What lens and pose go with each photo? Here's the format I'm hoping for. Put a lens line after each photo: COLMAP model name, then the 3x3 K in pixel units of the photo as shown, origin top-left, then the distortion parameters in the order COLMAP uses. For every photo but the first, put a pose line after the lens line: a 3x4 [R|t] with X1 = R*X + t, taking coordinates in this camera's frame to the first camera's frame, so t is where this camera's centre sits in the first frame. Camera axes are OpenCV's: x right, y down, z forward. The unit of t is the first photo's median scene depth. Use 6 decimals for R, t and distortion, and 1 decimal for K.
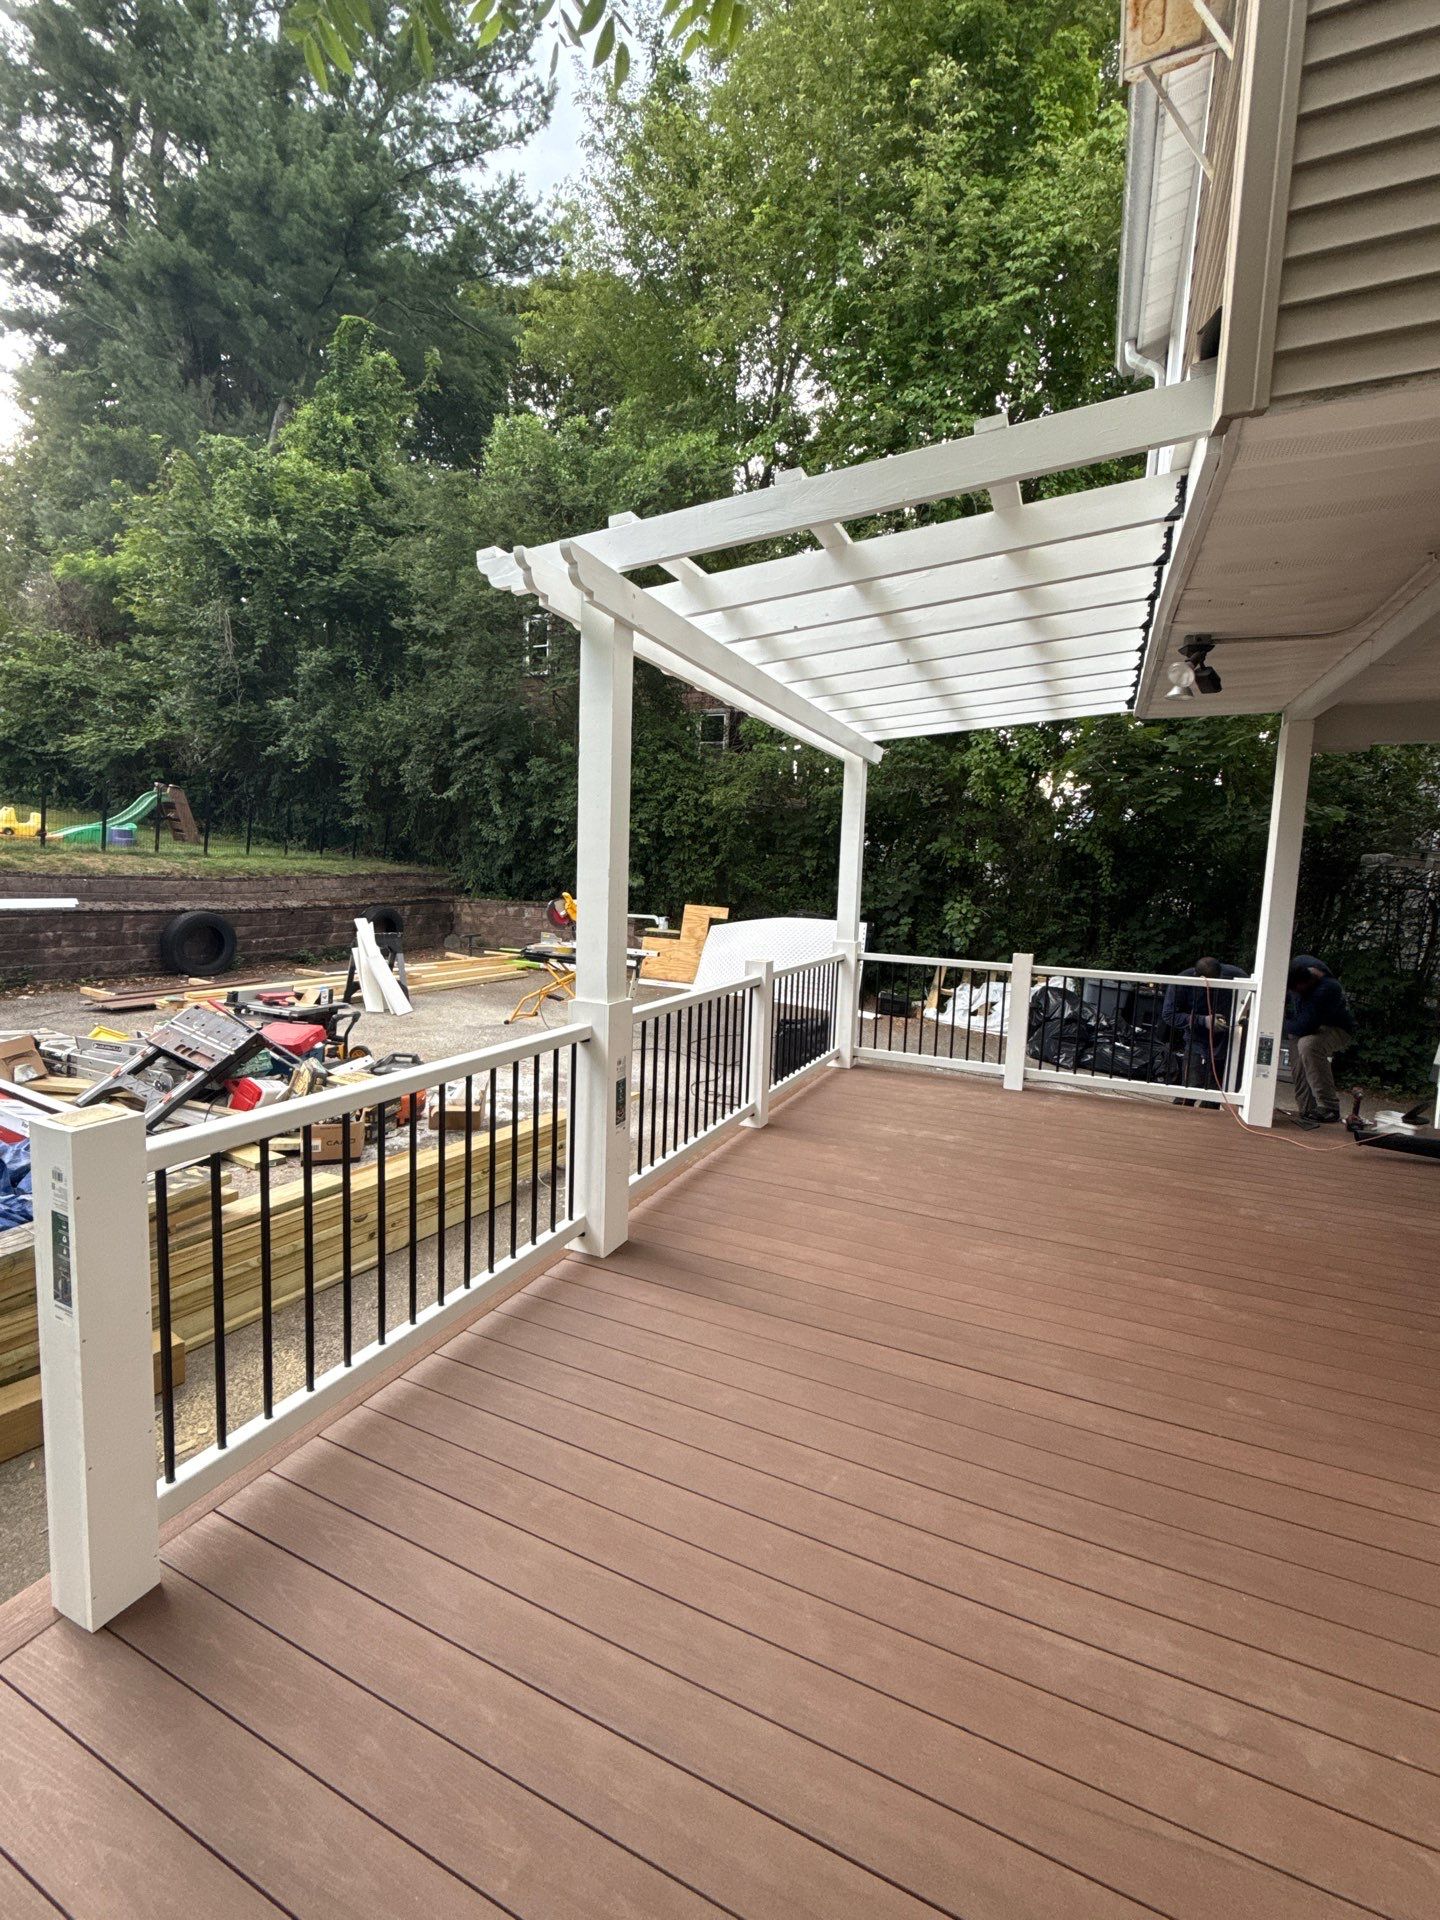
lens RADIAL K [[820.1, 0, 720.0], [0, 820.1, 960.0], [0, 0, 1]] dist [-0.001082, -0.000188]
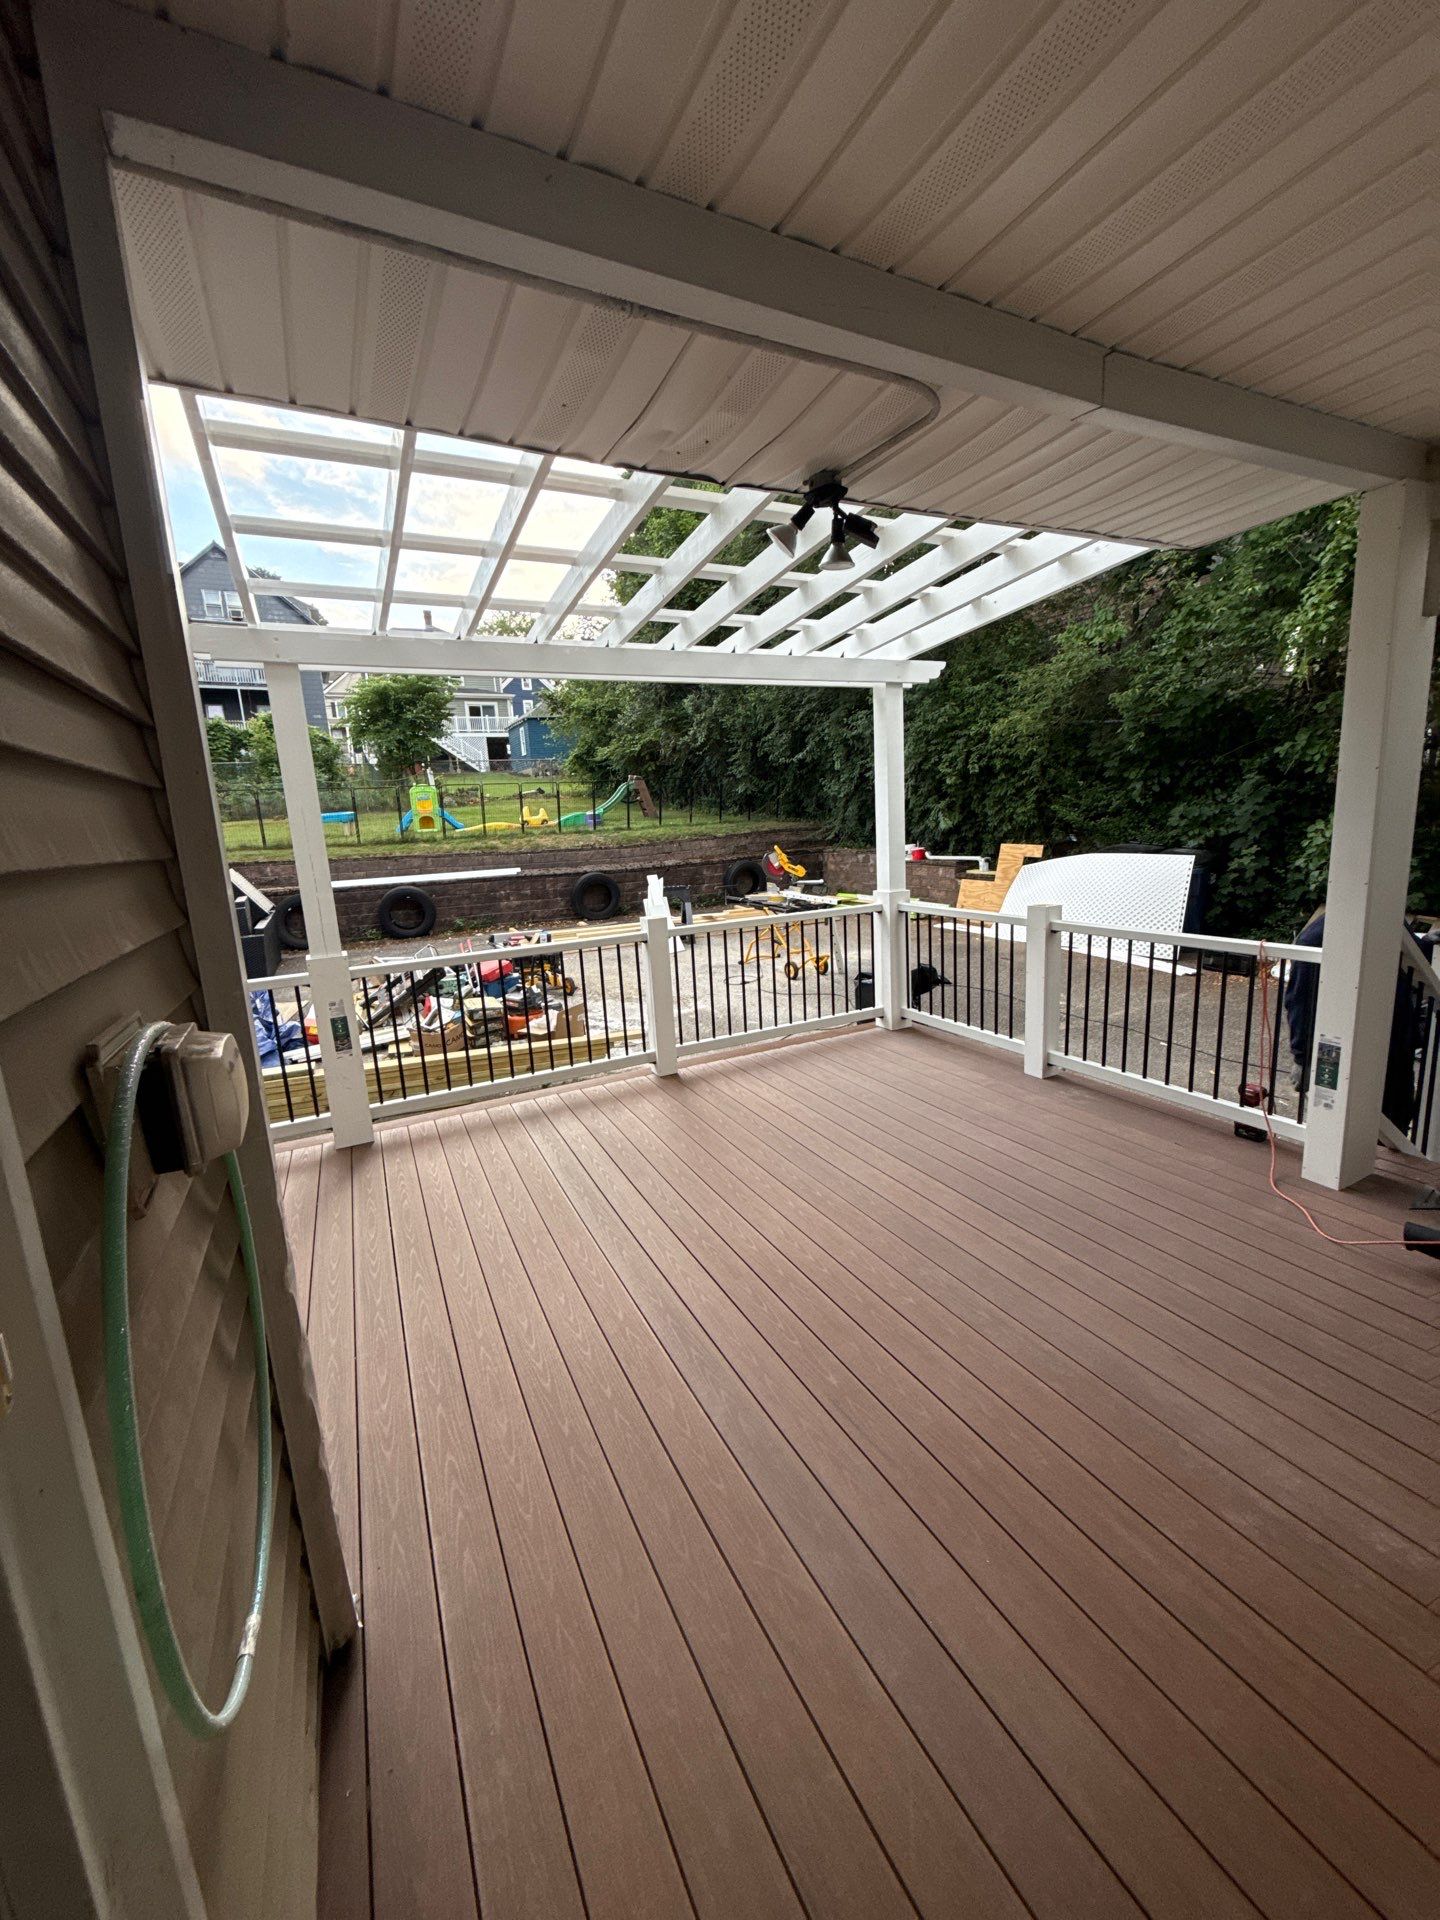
lens RADIAL K [[761.7, 0, 720.0], [0, 761.7, 960.0], [0, 0, 1]] dist [-0.000523, -0.000178]
pose [[0.770080, 0.037837, -0.636824, 0.280140], [0.015196, 0.996868, 0.077605, -0.007458], [0.637766, -0.069439, 0.767094, 0.117439]]
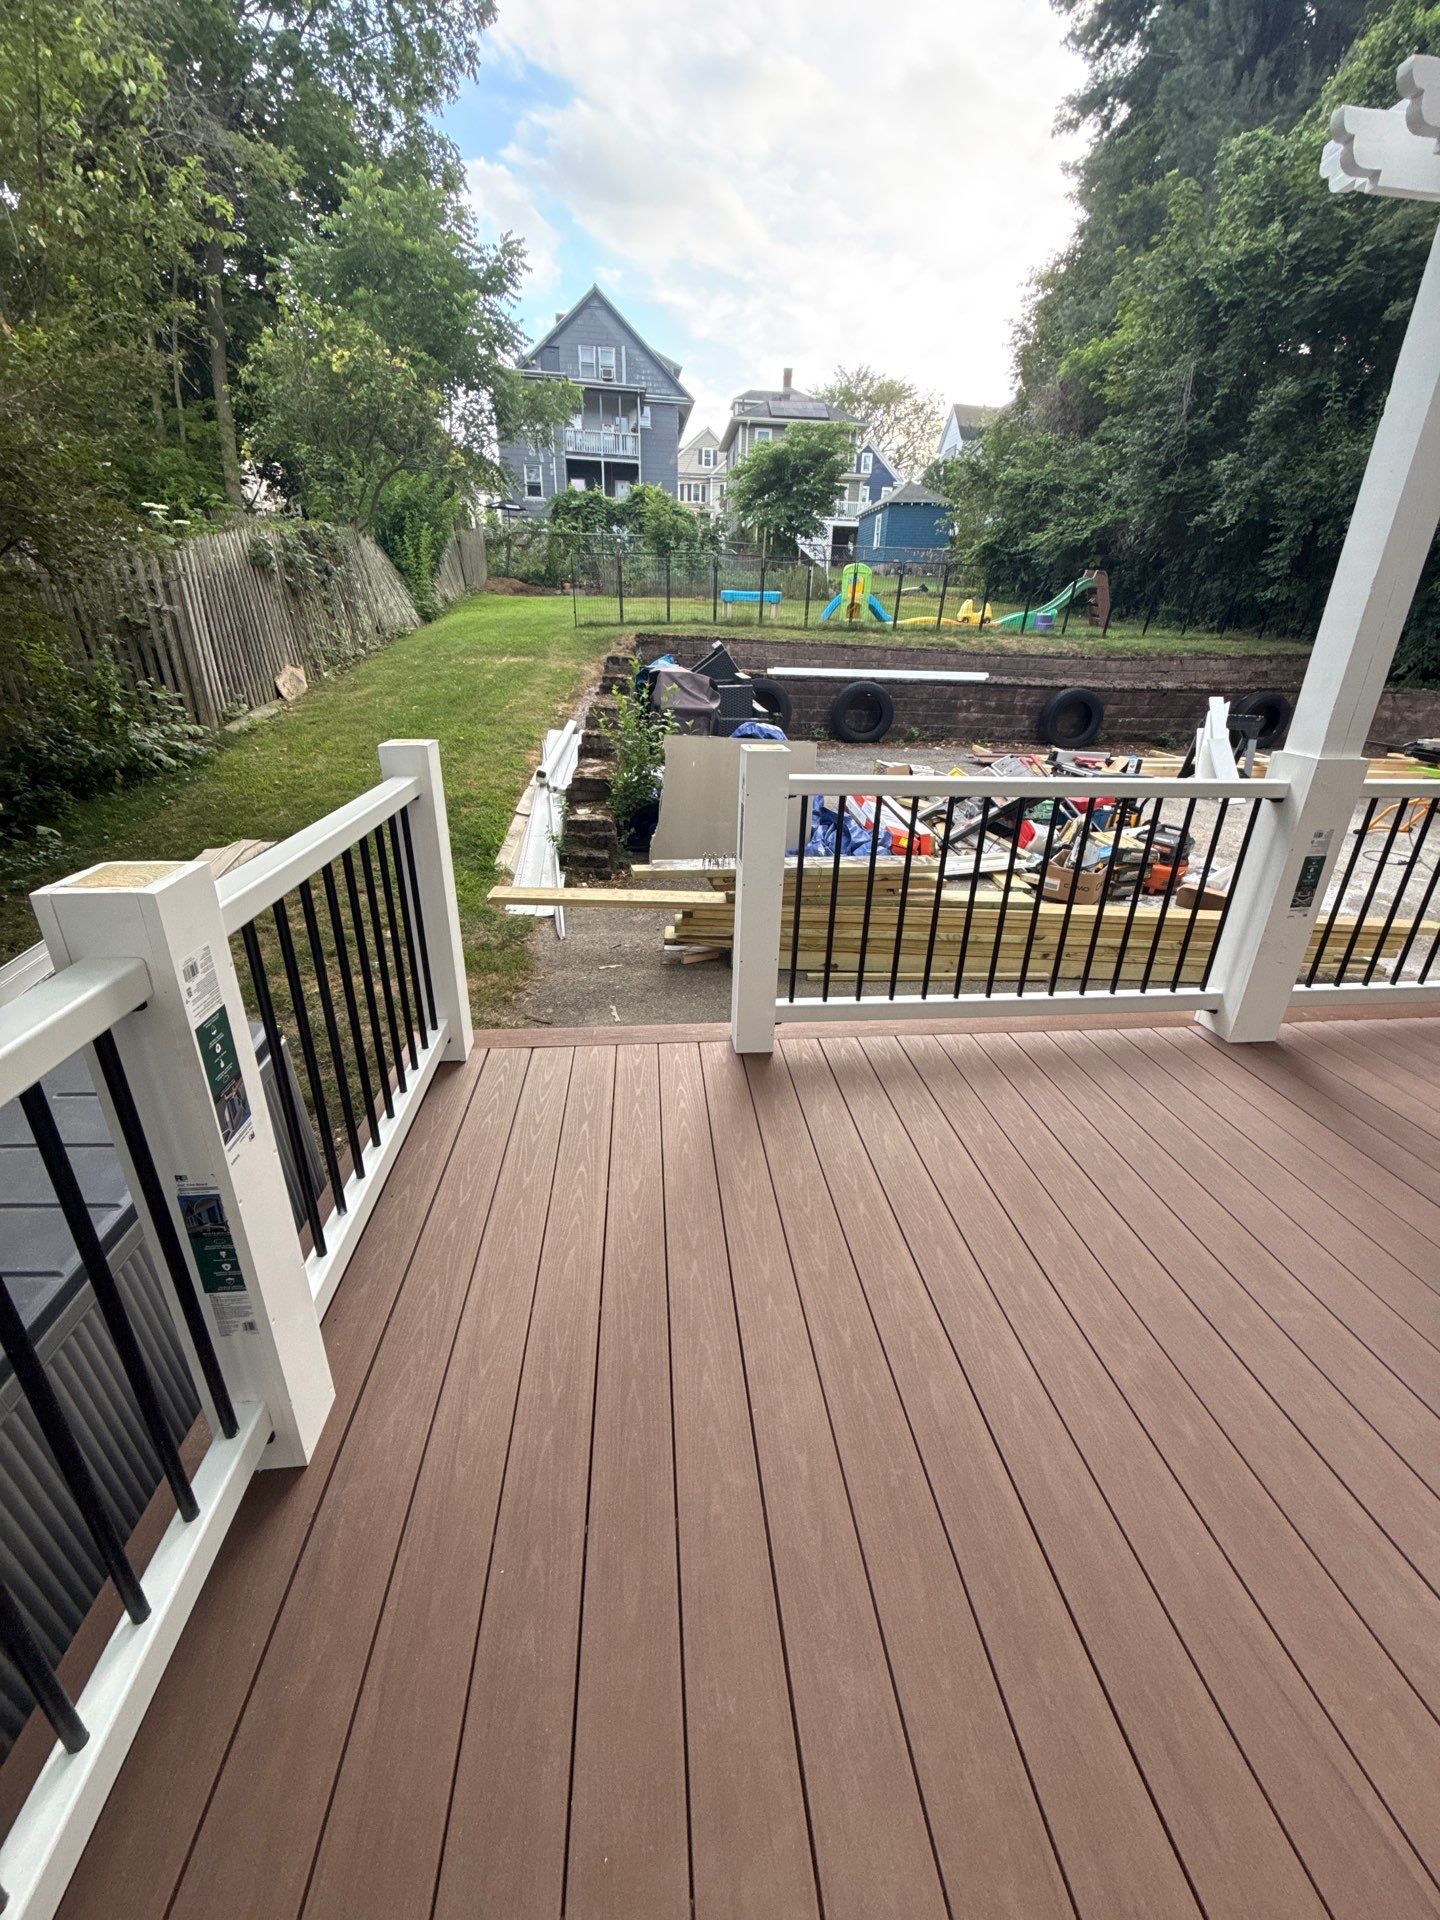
lens RADIAL K [[761.7, 0, 720.0], [0, 761.7, 960.0], [0, 0, 1]] dist [-0.000523, -0.000178]
pose [[0.504694, 0.312187, -0.804874, 0.058039], [-0.096710, 0.946902, 0.306634, 0.016834], [0.857864, -0.076917, 0.508087, 0.019295]]
